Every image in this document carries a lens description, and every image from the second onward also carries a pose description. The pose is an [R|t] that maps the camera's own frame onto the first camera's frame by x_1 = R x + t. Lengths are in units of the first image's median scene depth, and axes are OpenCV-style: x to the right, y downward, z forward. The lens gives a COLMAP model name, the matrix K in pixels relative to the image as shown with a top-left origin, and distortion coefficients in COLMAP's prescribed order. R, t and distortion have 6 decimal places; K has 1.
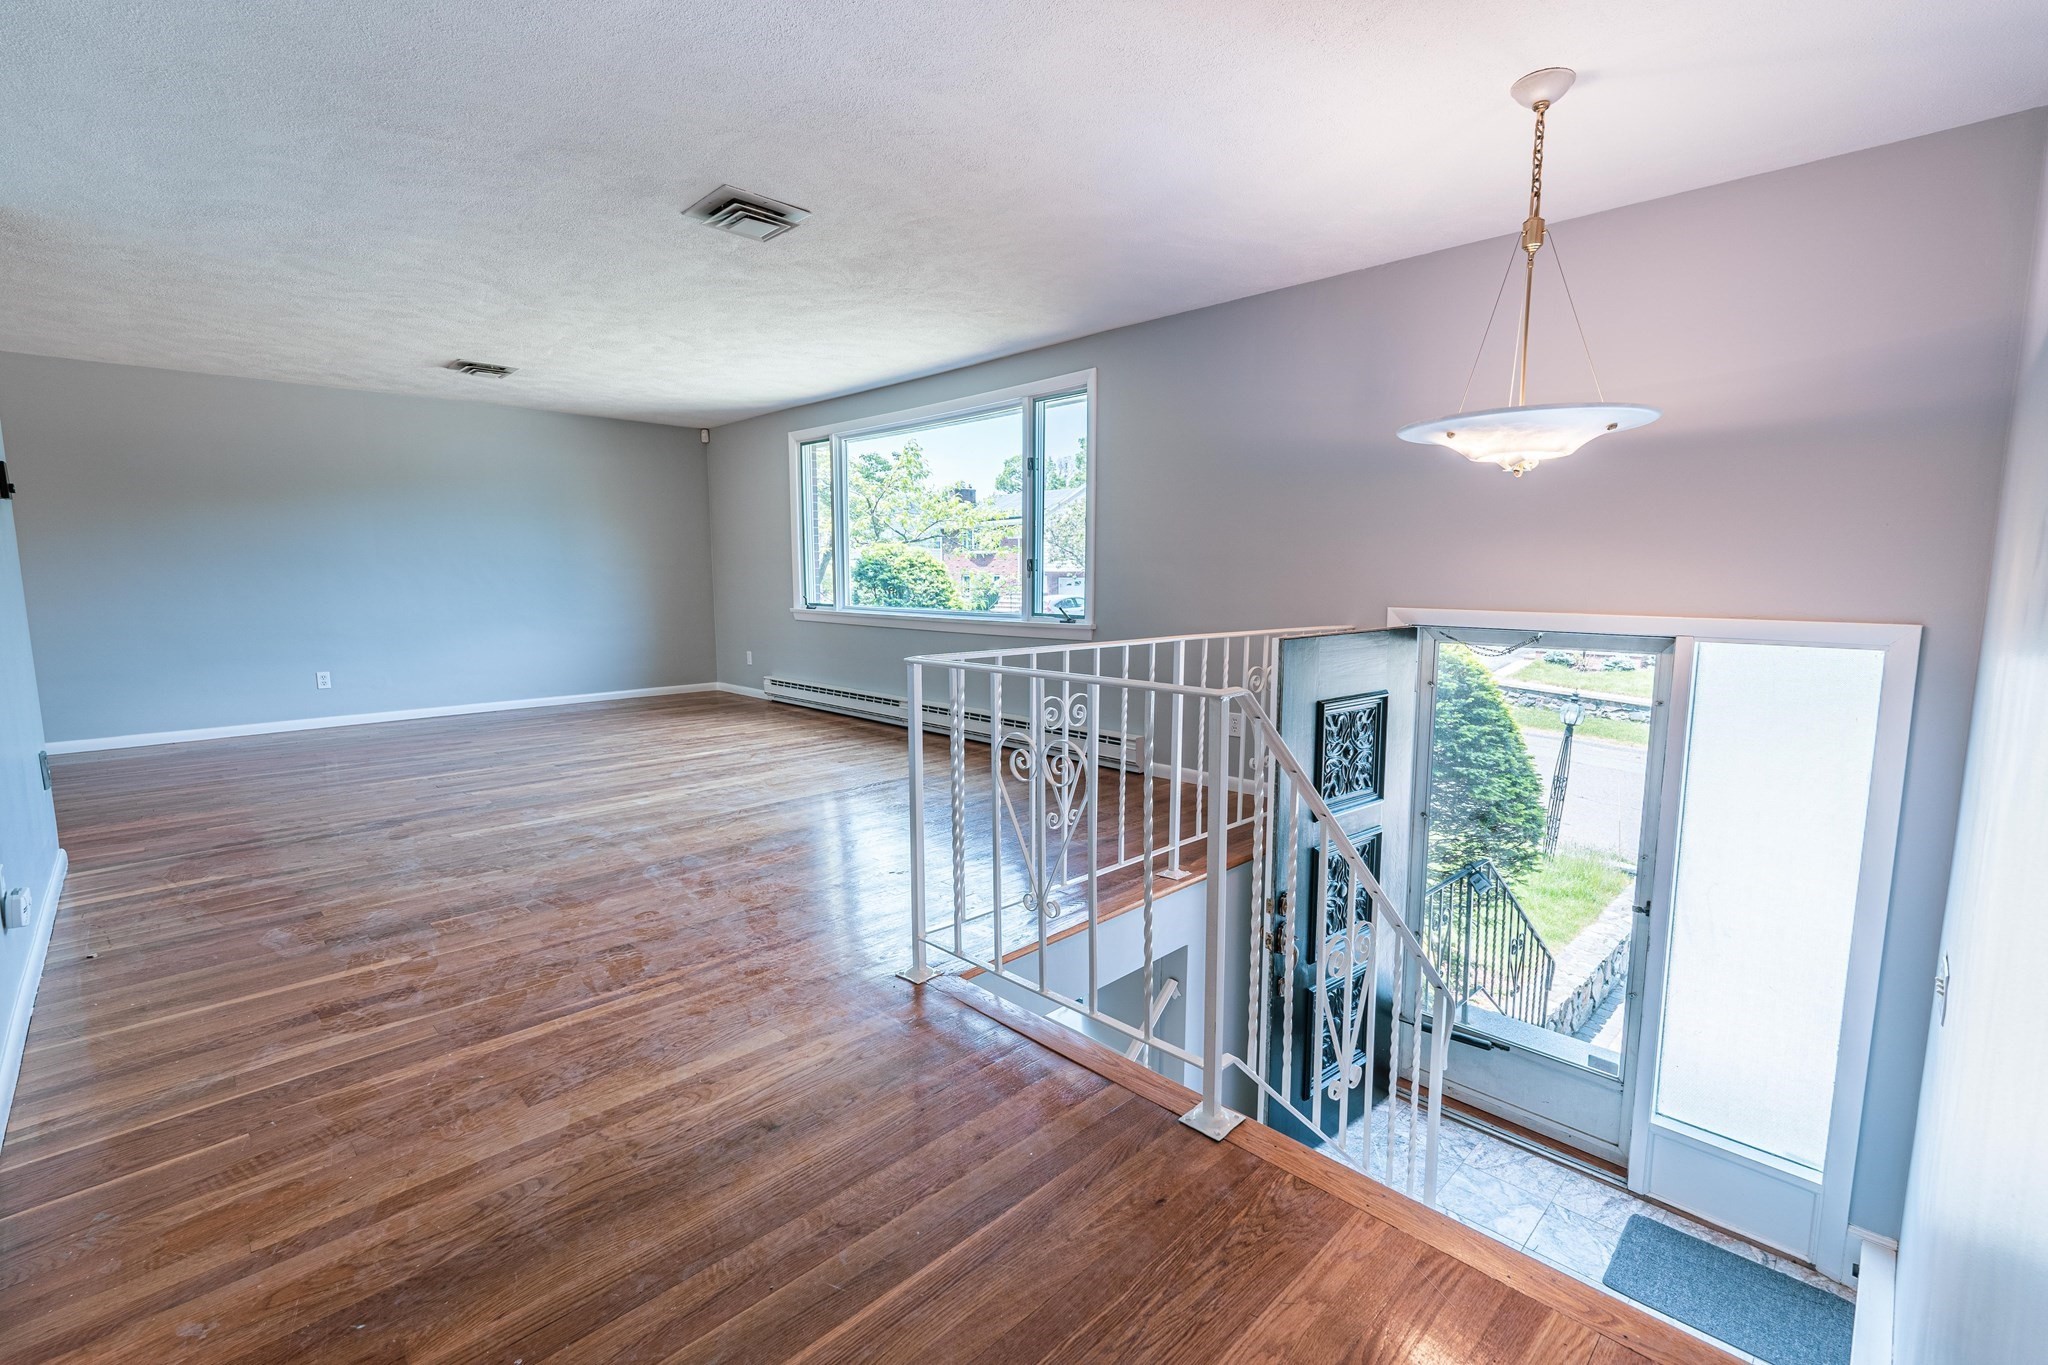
lens RADIAL K [[908.6, 0, 1032.0], [0, 908.6, 685.5], [0, 0, 1]] dist [0.000787, 0.000145]
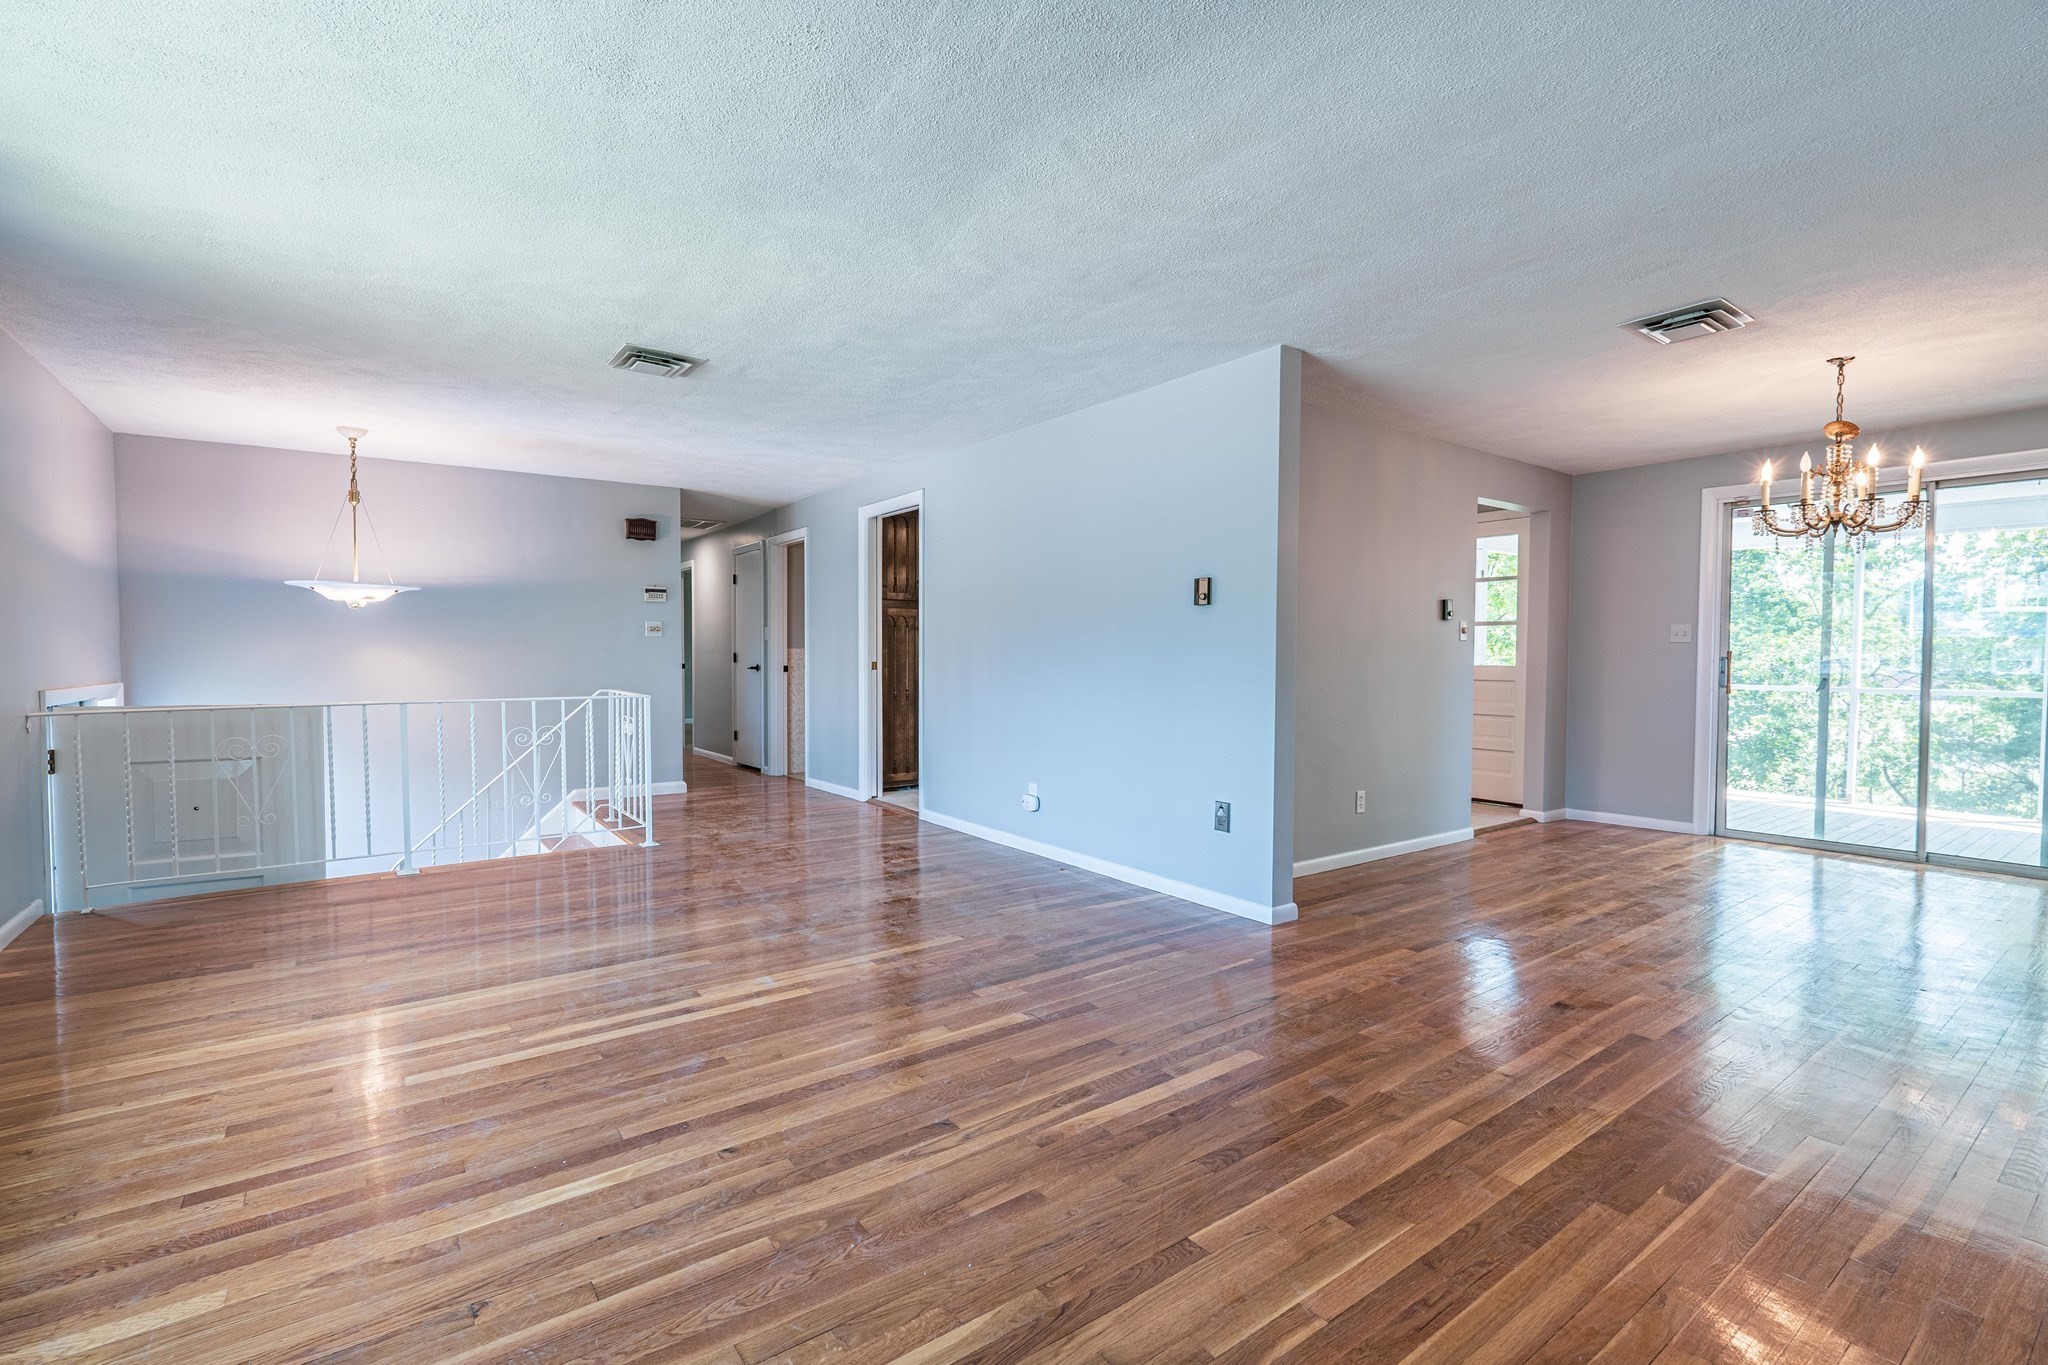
lens RADIAL K [[919.2, 0, 1024.0], [0, 919.2, 682.5], [0, 0, 1]] dist [-0.000496, -0.000131]
pose [[-0.989266, -0.005194, 0.146035, -0.958760], [0.017287, 0.988191, 0.152250, -0.271544], [-0.145101, 0.153140, -0.977494, 2.145320]]
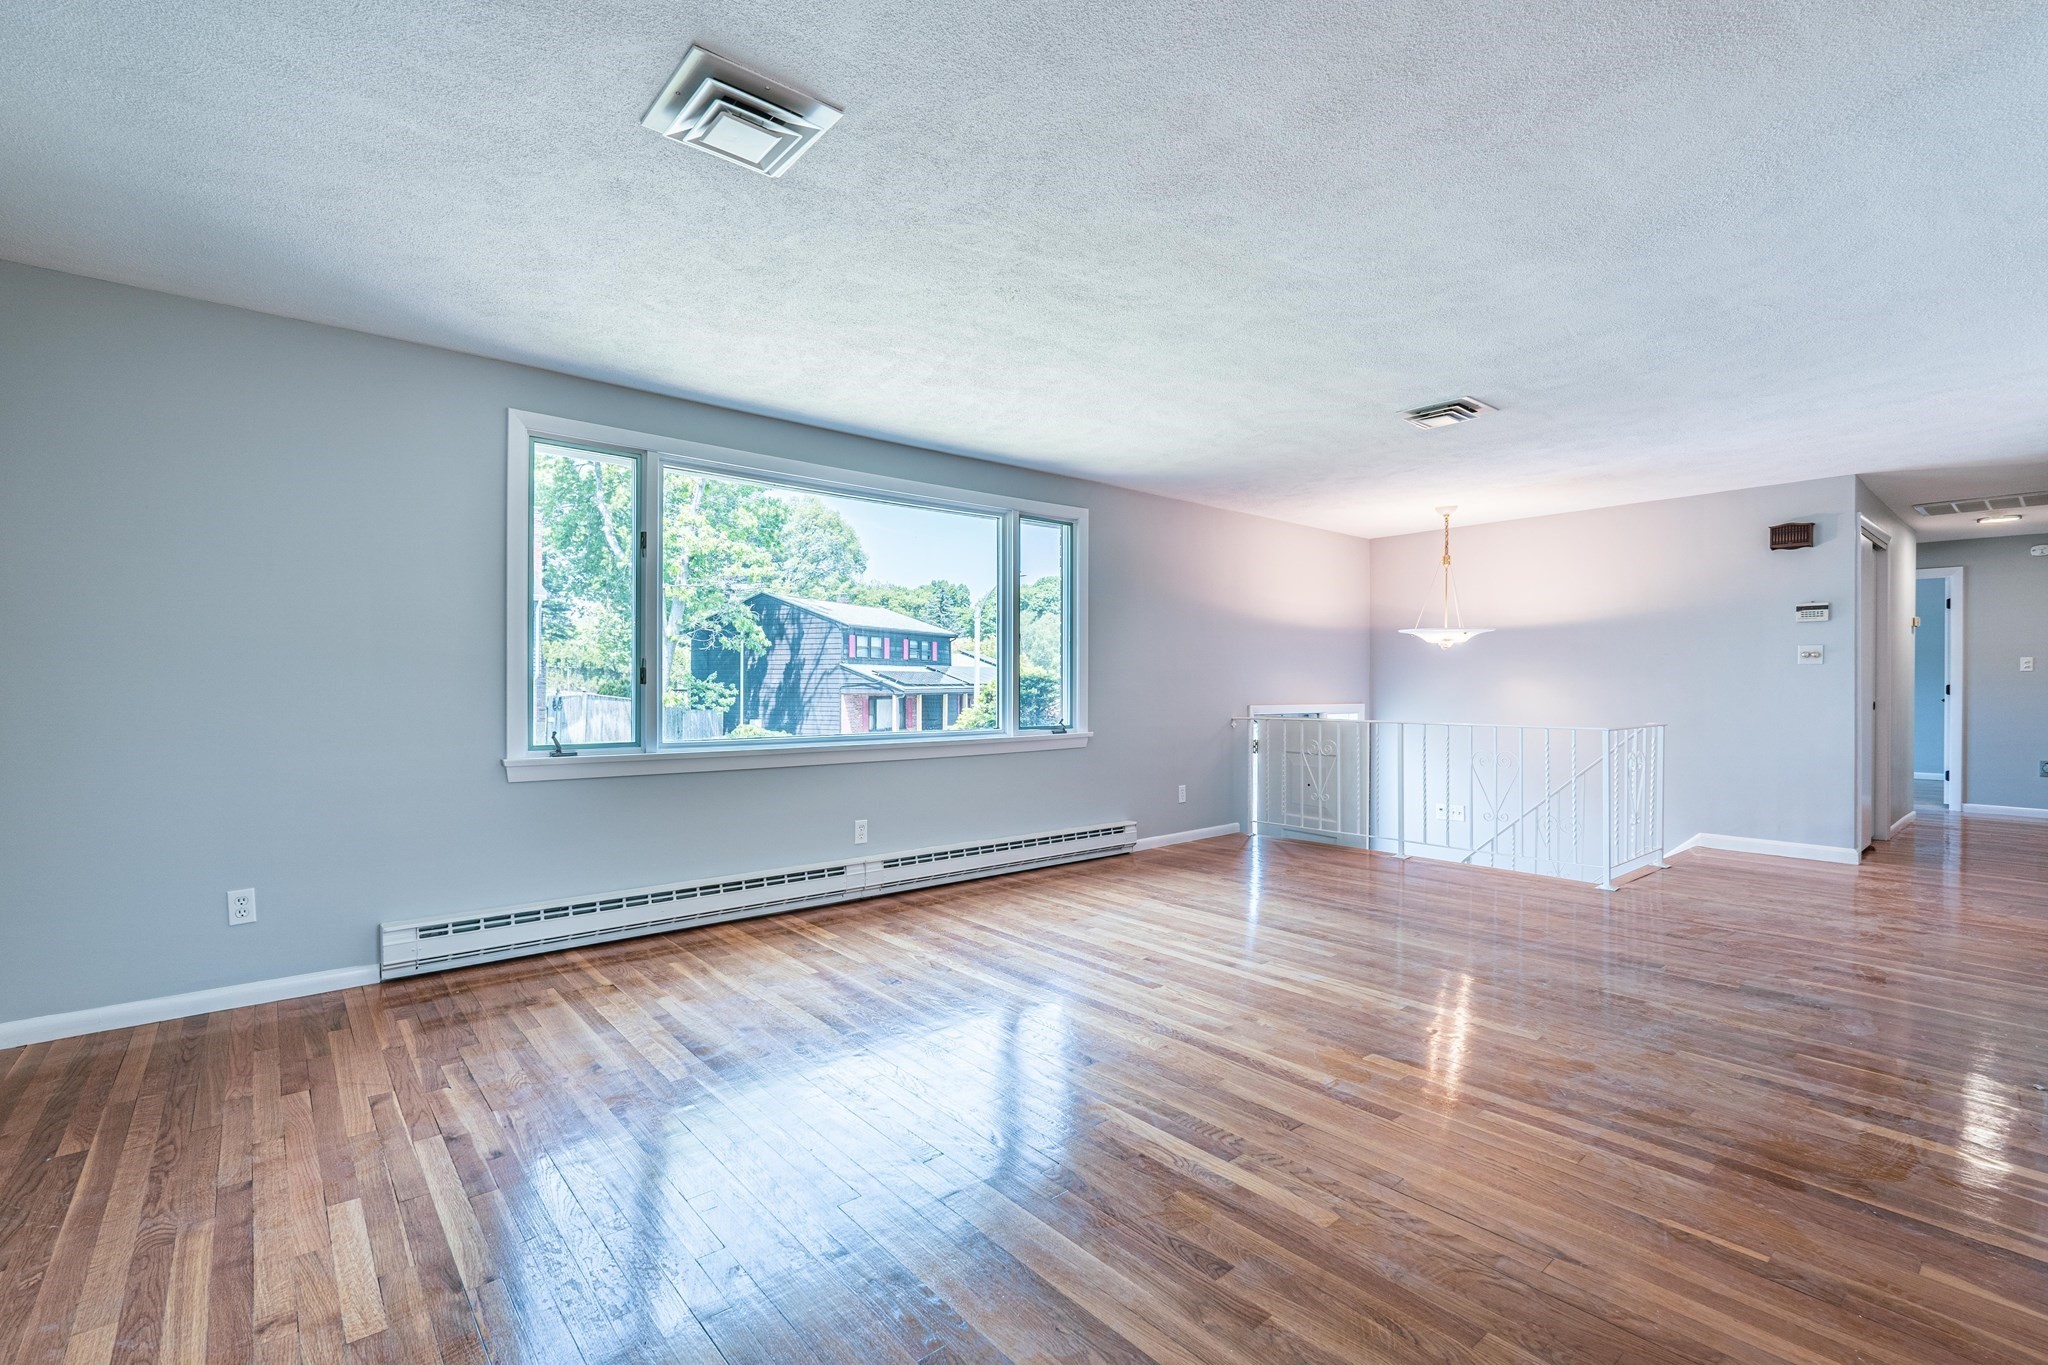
lens RADIAL K [[908.6, 0, 1032.0], [0, 908.6, 685.5], [0, 0, 1]] dist [0.000787, 0.000145]
pose [[0.067376, -0.001519, 0.997726, -1.615726], [0.120023, 0.992749, -0.006594, -0.192541], [-0.990482, 0.120194, 0.067070, 1.517879]]
